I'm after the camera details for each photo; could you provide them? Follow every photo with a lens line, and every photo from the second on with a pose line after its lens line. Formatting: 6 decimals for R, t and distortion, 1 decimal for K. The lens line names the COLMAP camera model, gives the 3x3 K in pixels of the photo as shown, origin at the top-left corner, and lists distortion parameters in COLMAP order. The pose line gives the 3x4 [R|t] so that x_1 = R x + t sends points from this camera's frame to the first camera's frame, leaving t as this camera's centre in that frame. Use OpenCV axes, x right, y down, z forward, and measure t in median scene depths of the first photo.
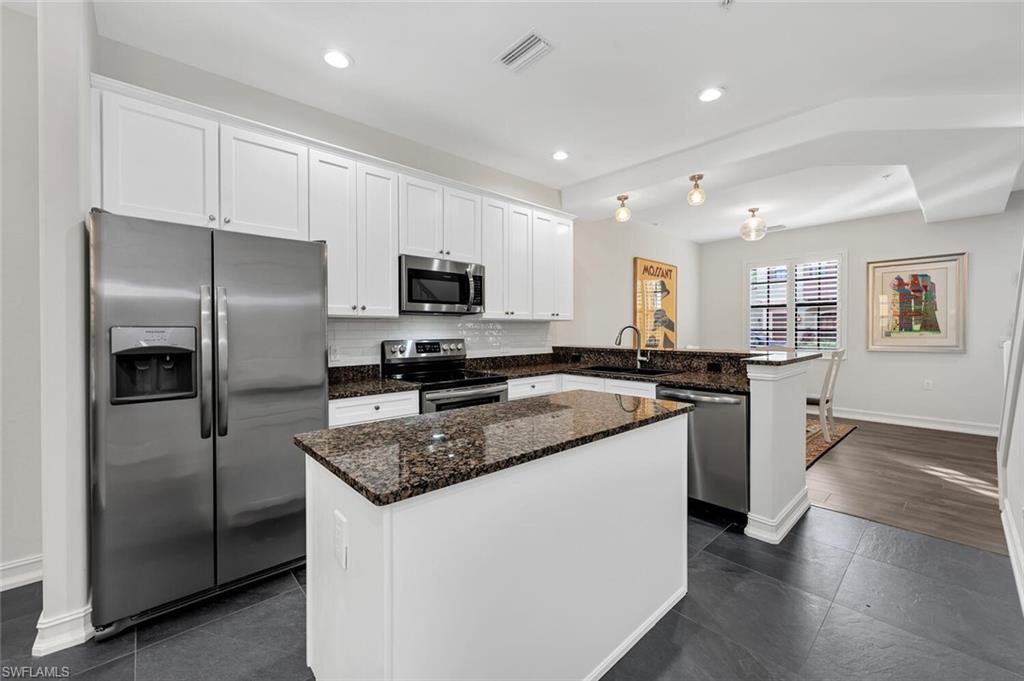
lens RADIAL K [[408.3, 0, 509.4], [0, 408.3, 332.5], [0, 0, 1]] dist [0.003717, 0.000053]
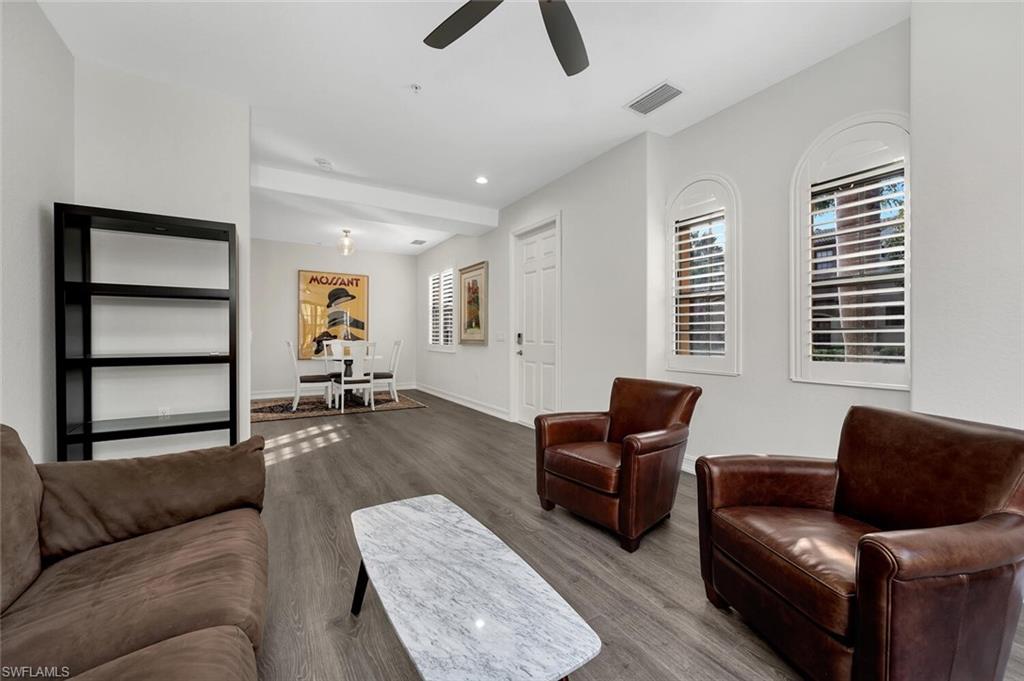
lens RADIAL K [[408.3, 0, 513.2], [0, 408.3, 339.5], [0, 0, 1]] dist [0.003717, 0.000053]
pose [[0.981274, 0.004275, -0.192571, 1.303713], [-0.002864, 0.999967, 0.007602, 0.020488], [0.192598, -0.006908, 0.981254, -0.131285]]
